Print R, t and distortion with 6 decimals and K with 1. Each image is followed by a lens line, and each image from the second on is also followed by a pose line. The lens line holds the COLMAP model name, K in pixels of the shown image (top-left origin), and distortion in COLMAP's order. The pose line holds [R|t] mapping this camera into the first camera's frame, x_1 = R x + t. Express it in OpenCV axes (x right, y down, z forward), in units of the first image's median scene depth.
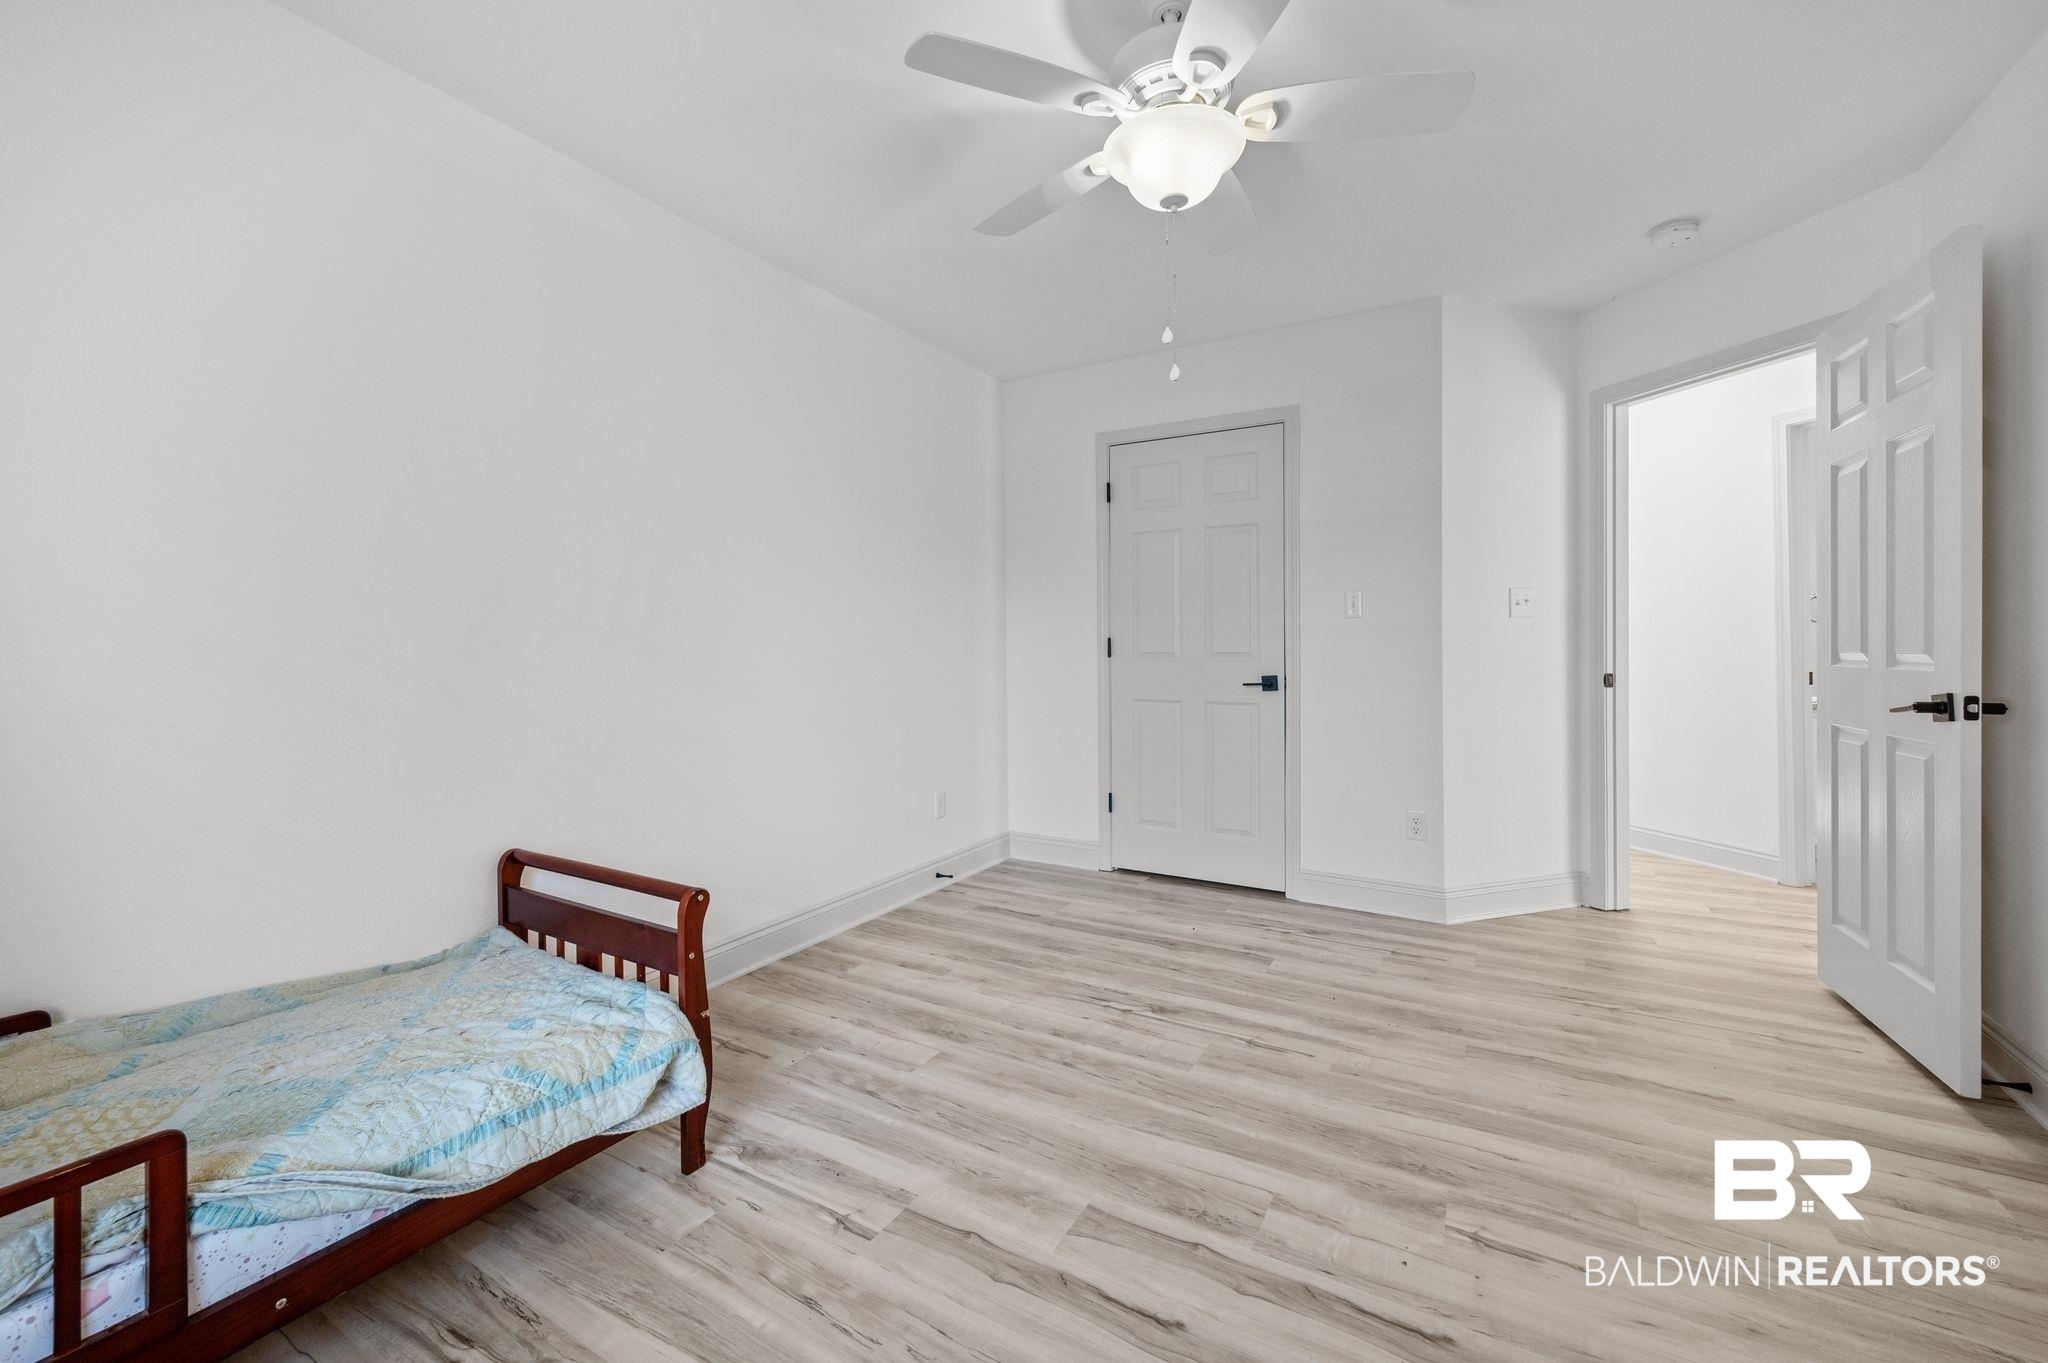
lens RADIAL K [[812.6, 0, 1024.8], [0, 812.6, 669.6], [0, 0, 1]] dist [0.001210, 0.000217]
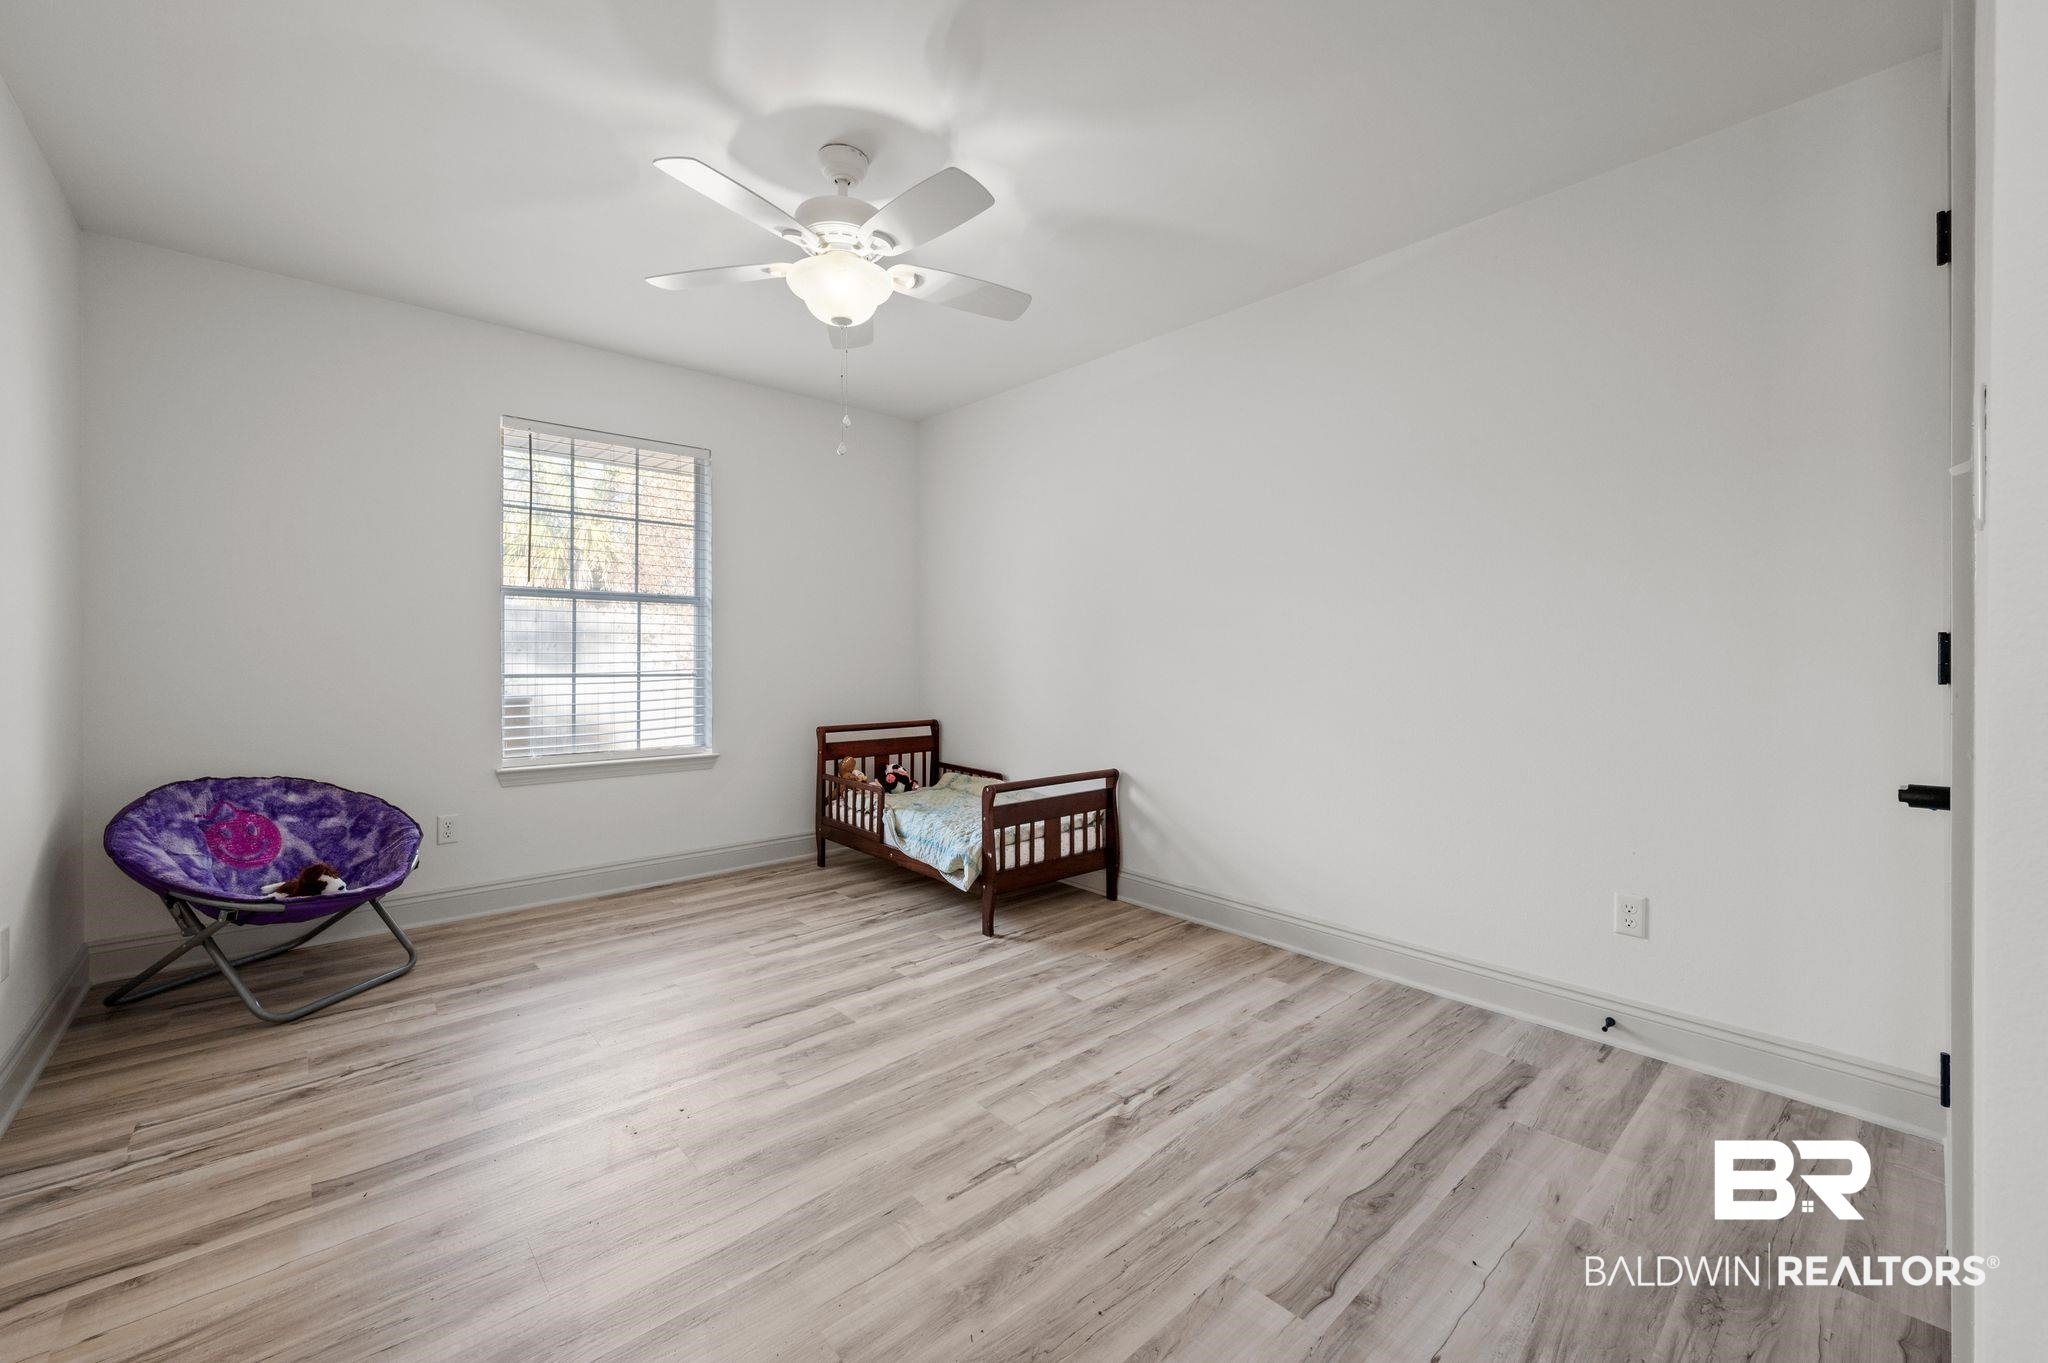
lens RADIAL K [[812.6, 0, 1024.8], [0, 812.6, 669.6], [0, 0, 1]] dist [0.001210, 0.000217]
pose [[-0.304096, 0.019847, -0.952435, 0.940036], [-0.024888, 0.999276, 0.028770, -0.033104], [0.952316, 0.032453, -0.303381, 1.157010]]
